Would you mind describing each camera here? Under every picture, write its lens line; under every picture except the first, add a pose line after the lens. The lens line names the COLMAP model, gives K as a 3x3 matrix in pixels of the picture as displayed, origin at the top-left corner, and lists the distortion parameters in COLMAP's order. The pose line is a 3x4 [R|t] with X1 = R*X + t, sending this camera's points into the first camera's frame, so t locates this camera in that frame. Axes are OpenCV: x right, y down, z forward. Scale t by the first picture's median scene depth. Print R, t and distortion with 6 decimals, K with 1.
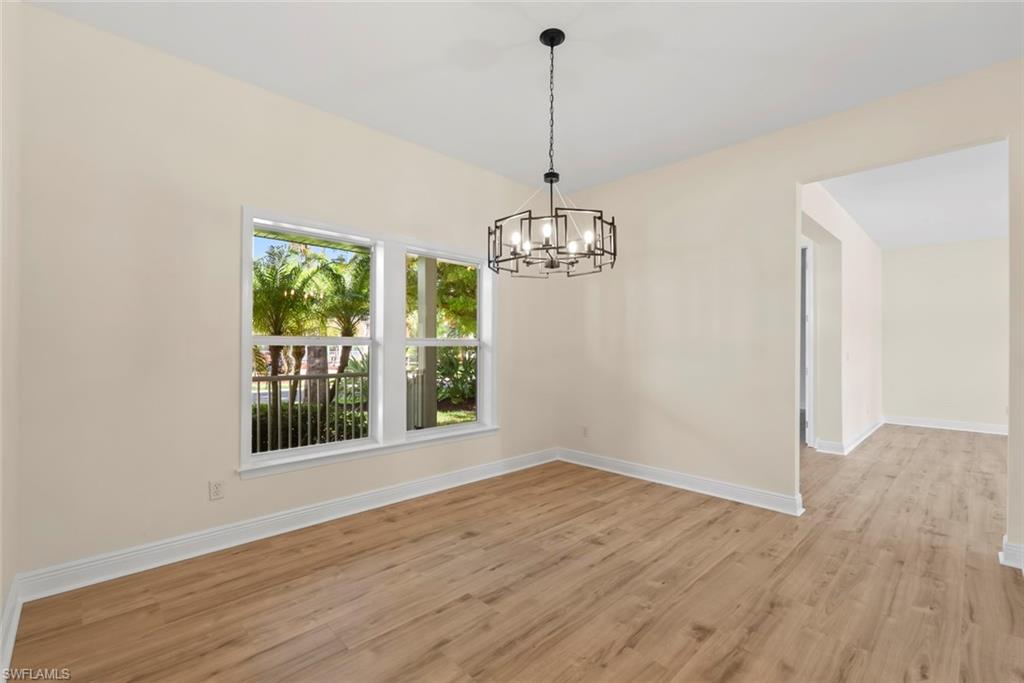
lens RADIAL K [[452.0, 0, 515.2], [0, 452.0, 336.6], [0, 0, 1]] dist [-0.005254, -0.000338]
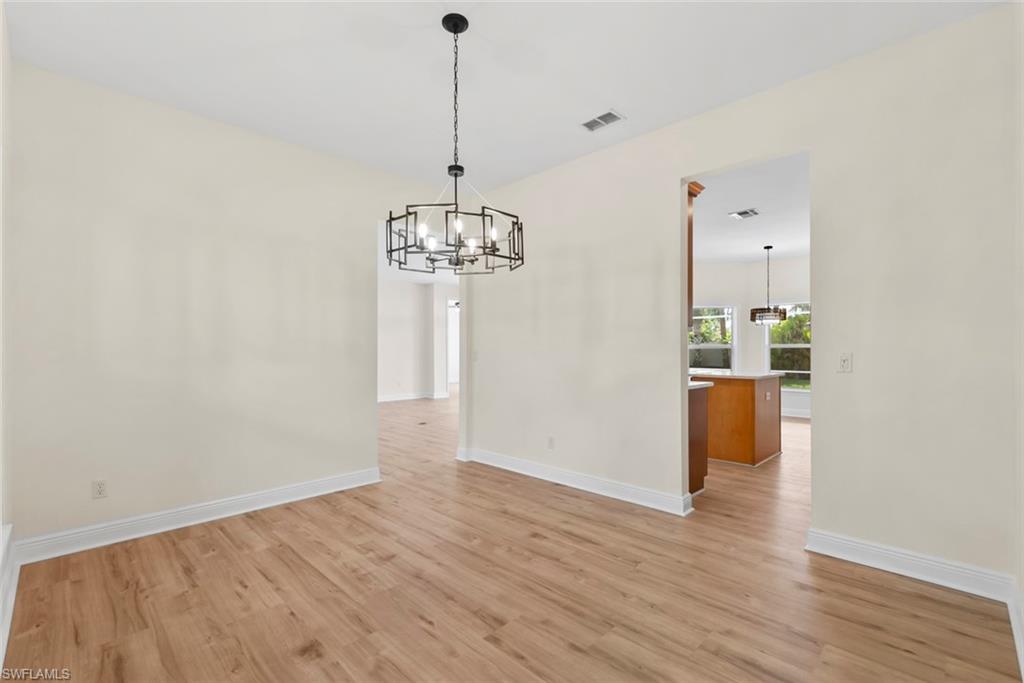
lens RADIAL K [[452.0, 0, 530.2], [0, 452.0, 345.9], [0, 0, 1]] dist [-0.005254, -0.000338]
pose [[-0.021446, -0.001297, 0.999769, -0.730663], [-0.011966, 0.999928, 0.001040, 0.025710], [-0.999698, -0.011941, -0.021460, 0.737988]]
